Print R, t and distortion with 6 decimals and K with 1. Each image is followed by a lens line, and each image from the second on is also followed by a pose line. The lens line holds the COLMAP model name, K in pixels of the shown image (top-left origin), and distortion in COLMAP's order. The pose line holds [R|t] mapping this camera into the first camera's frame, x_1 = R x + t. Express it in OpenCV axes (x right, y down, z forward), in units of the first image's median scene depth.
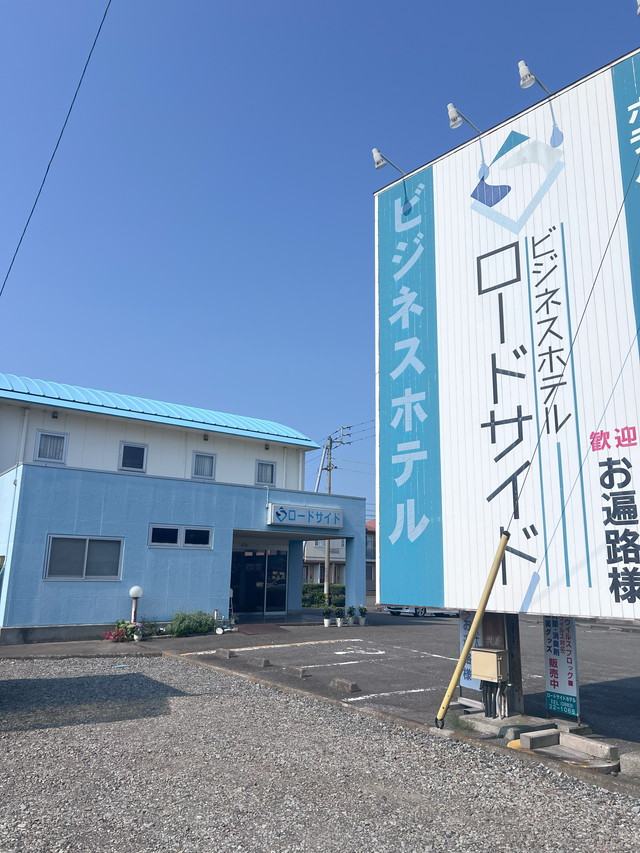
lens RADIAL K [[649.6, 0, 320.0], [0, 649.6, 426.5], [0, 0, 1]] dist [0.000368, -0.043627]
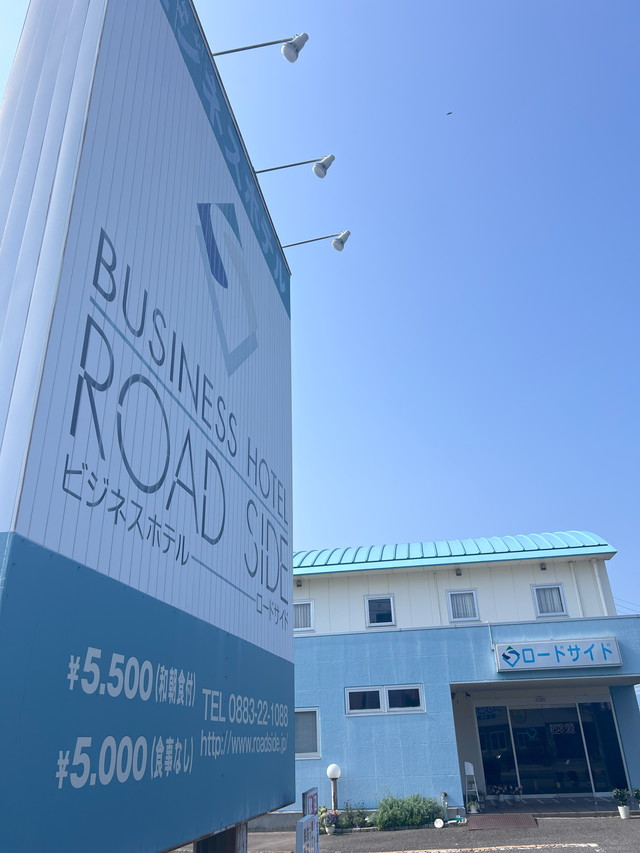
lens RADIAL K [[649.6, 0, 320.0], [0, 649.6, 426.5], [0, 0, 1]] dist [0.000368, -0.043627]
pose [[0.683826, -0.350427, -0.639986, 0.367587], [0.198106, 0.933342, -0.299379, 0.066839], [0.702236, 0.077938, 0.707665, 0.284353]]
